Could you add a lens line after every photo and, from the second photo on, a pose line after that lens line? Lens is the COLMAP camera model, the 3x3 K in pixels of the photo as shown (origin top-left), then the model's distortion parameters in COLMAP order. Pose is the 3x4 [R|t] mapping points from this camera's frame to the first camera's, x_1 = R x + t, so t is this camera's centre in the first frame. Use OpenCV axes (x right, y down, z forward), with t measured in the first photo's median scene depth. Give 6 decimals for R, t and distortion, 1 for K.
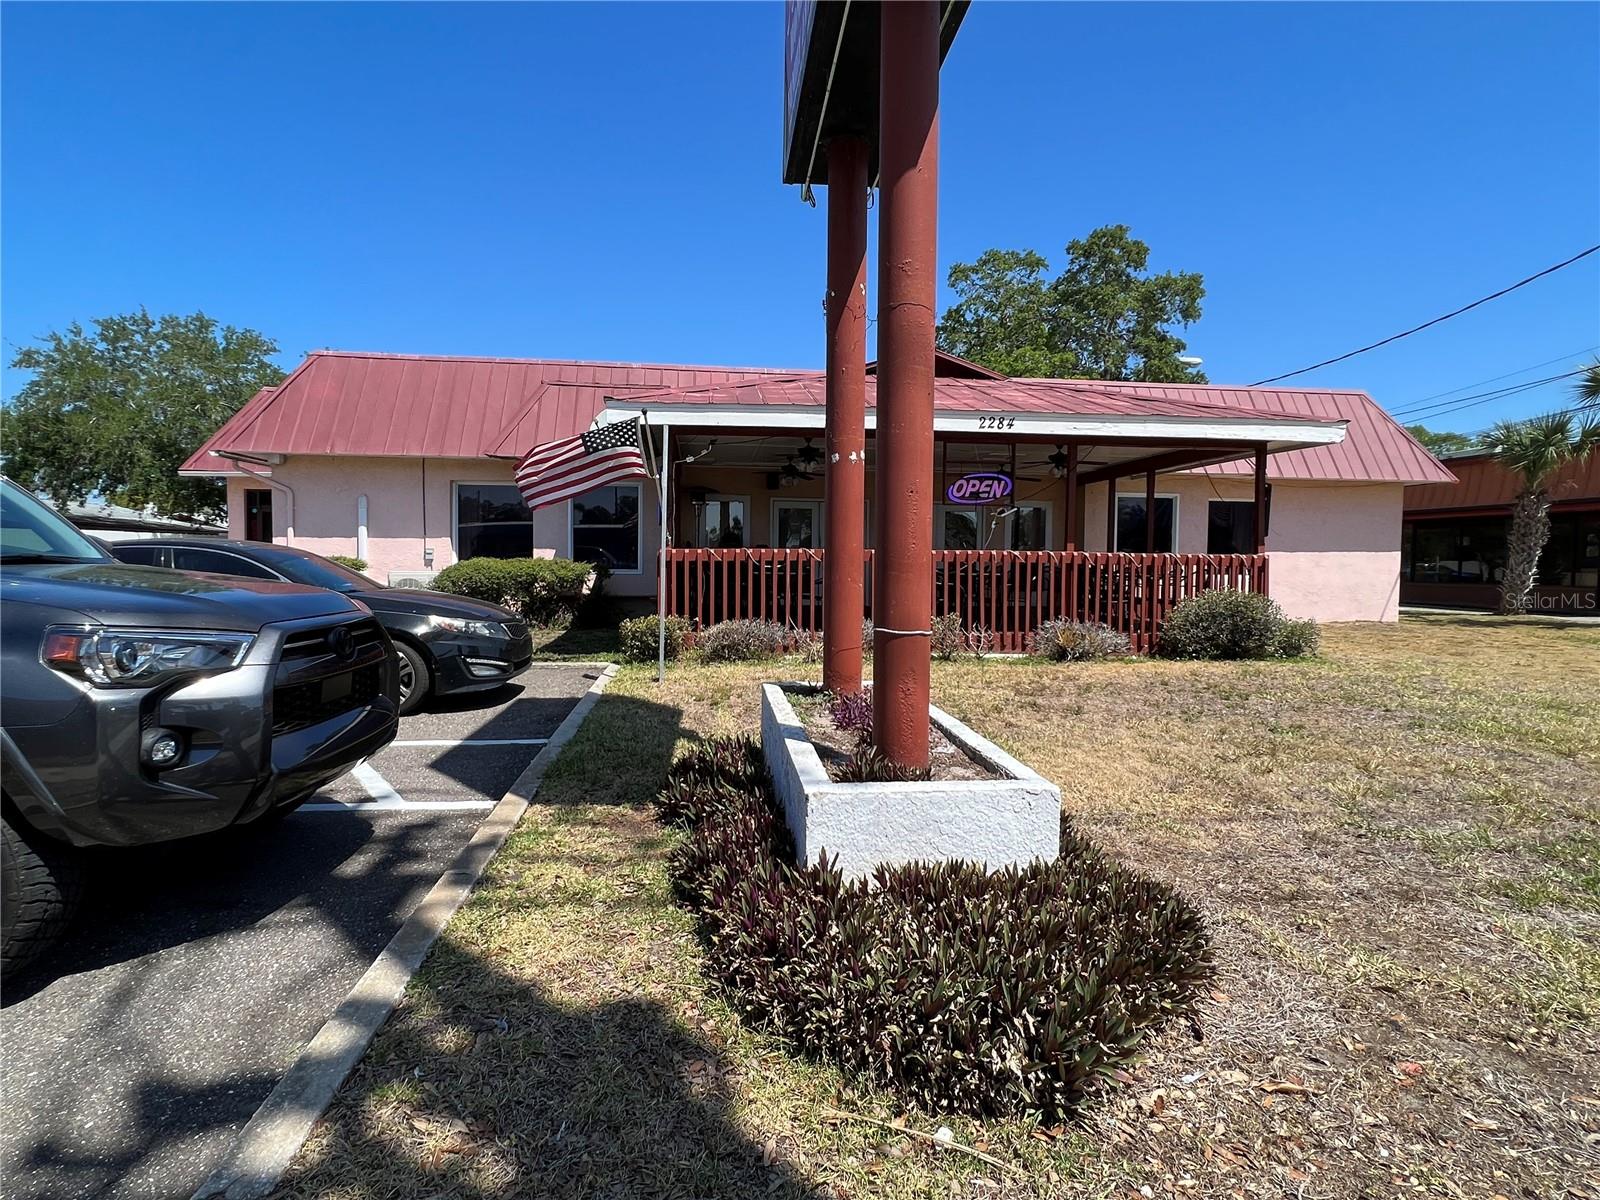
lens RADIAL K [[822.9, 0, 800.0], [0, 822.9, 600.0], [0, 0, 1]] dist [0.000702, -0.000024]
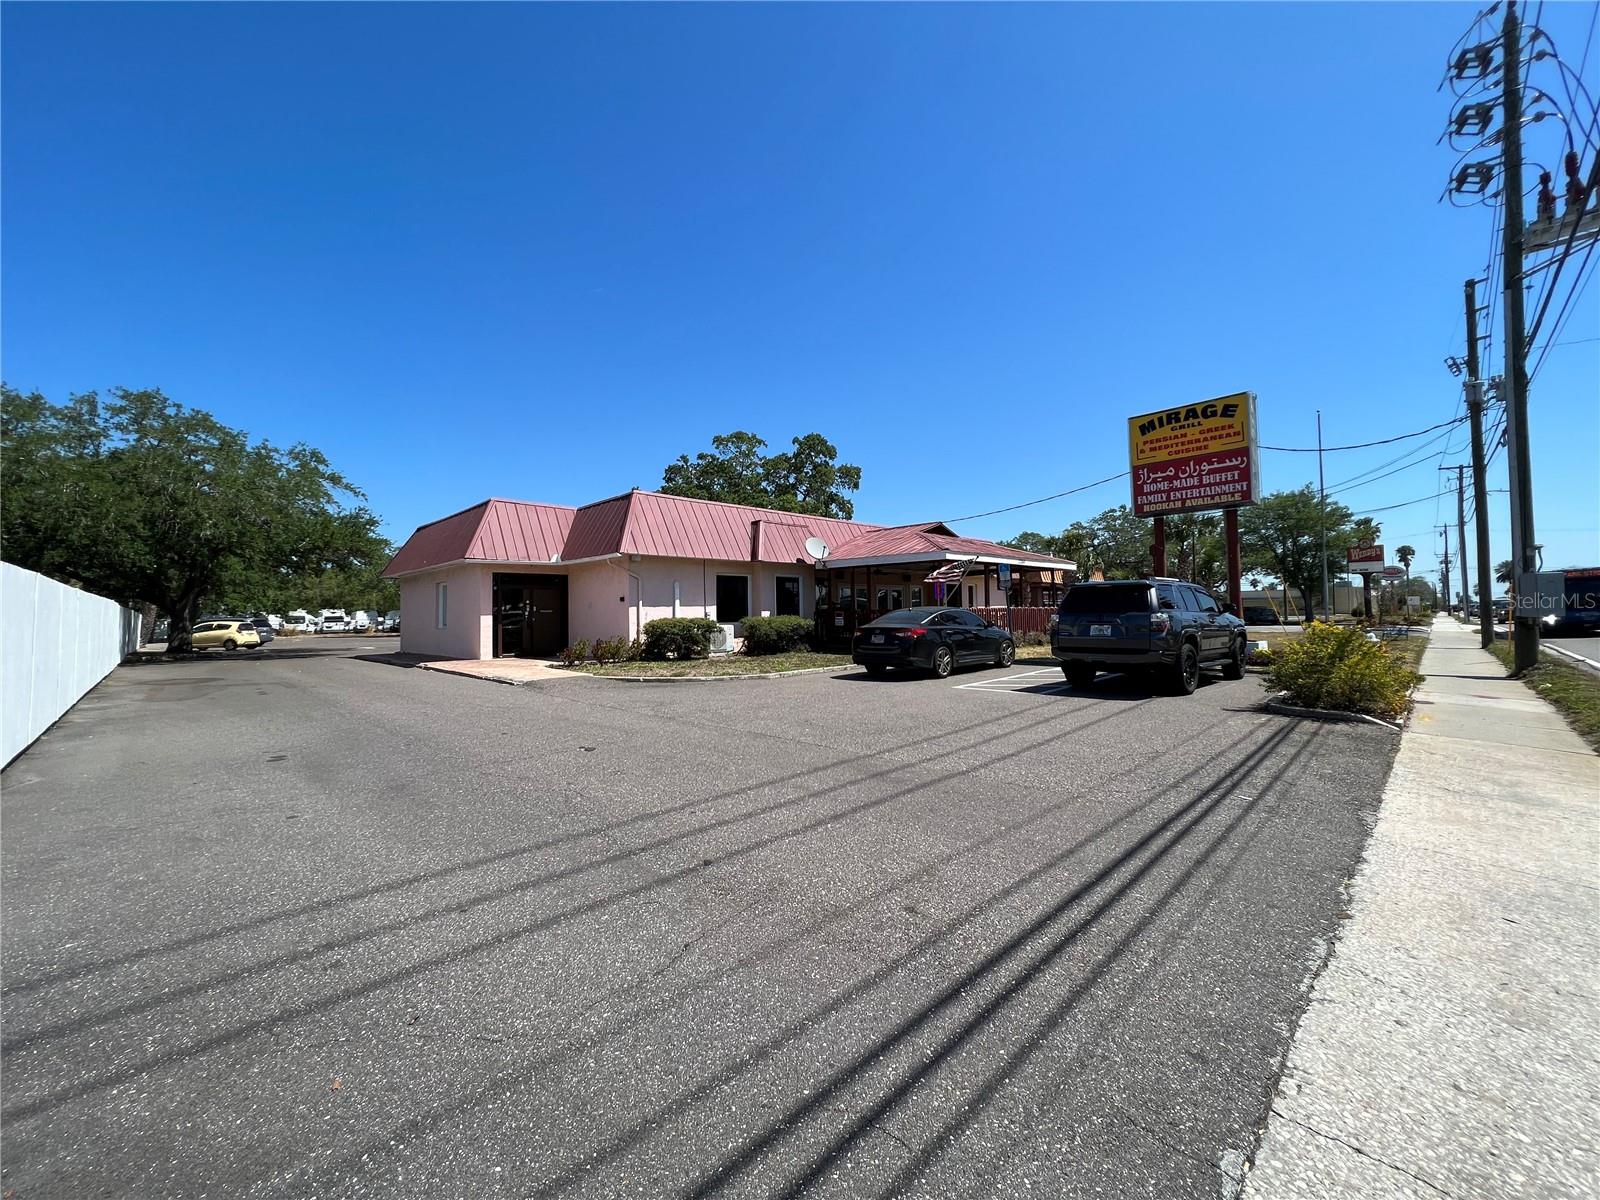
lens RADIAL K [[635.2, 0, 800.0], [0, 635.2, 600.0], [0, 0, 1]] dist [0.000496, 0.000069]
pose [[0.777898, -0.010588, 0.628301, -1.625319], [0.057121, 0.996910, -0.053921, -0.009443], [-0.625789, 0.077834, 0.776099, -0.197015]]
